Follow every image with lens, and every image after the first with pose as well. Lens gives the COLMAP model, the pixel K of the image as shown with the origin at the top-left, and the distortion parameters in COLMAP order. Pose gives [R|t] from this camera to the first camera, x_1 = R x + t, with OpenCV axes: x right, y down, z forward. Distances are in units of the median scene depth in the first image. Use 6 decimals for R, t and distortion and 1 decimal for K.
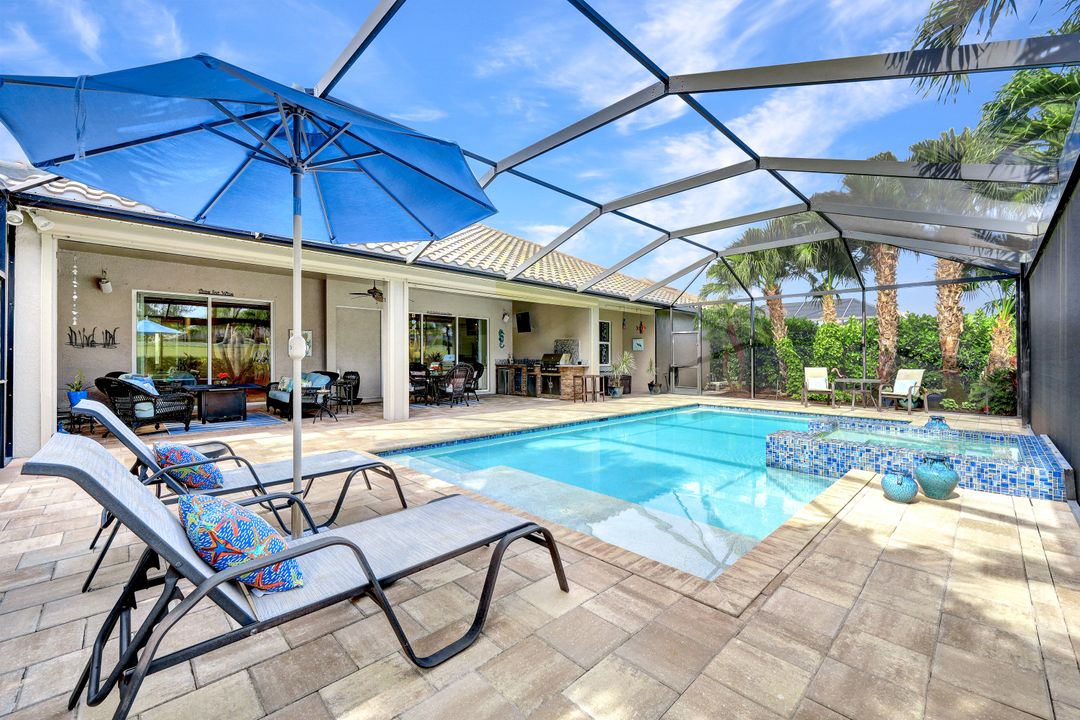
lens RADIAL K [[433.6, 0, 533.0], [0, 433.6, 355.2], [0, 0, 1]] dist [-0.004397, 0.000237]
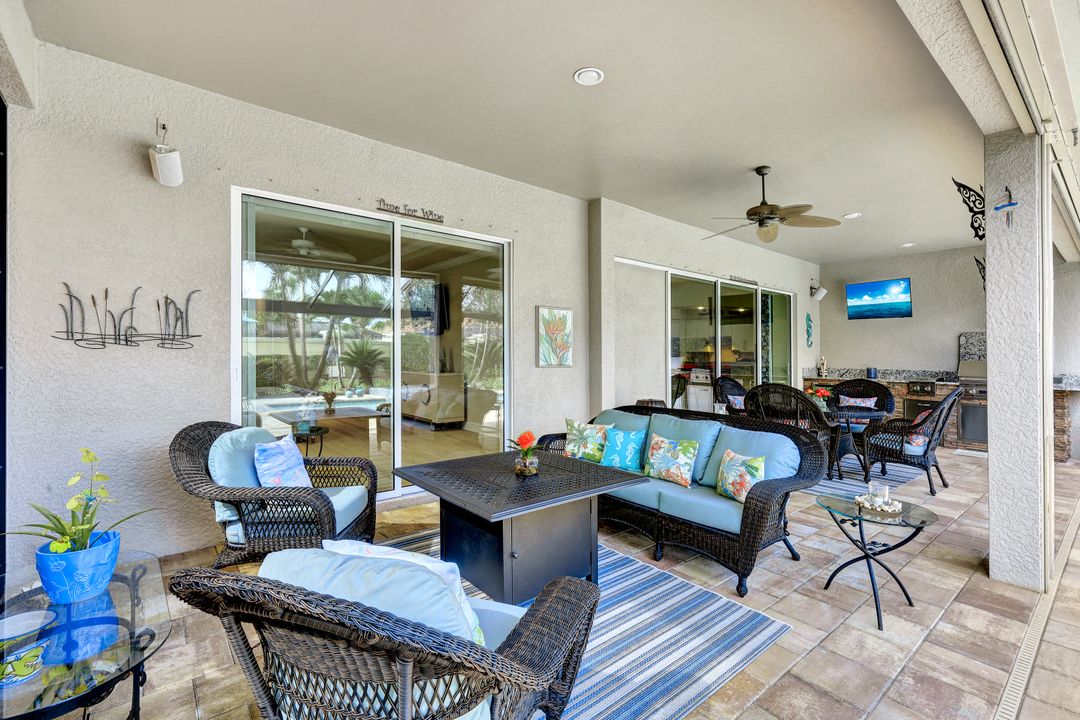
lens RADIAL K [[485.9, 0, 538.2], [0, 485.9, 355.3], [0, 0, 1]] dist [-0.005339, -0.000249]
pose [[0.996803, 0.000225, -0.079894, -0.662931], [-0.000285, 1.000000, -0.000741, -0.011109], [0.079893, 0.000761, 0.996803, 0.639643]]
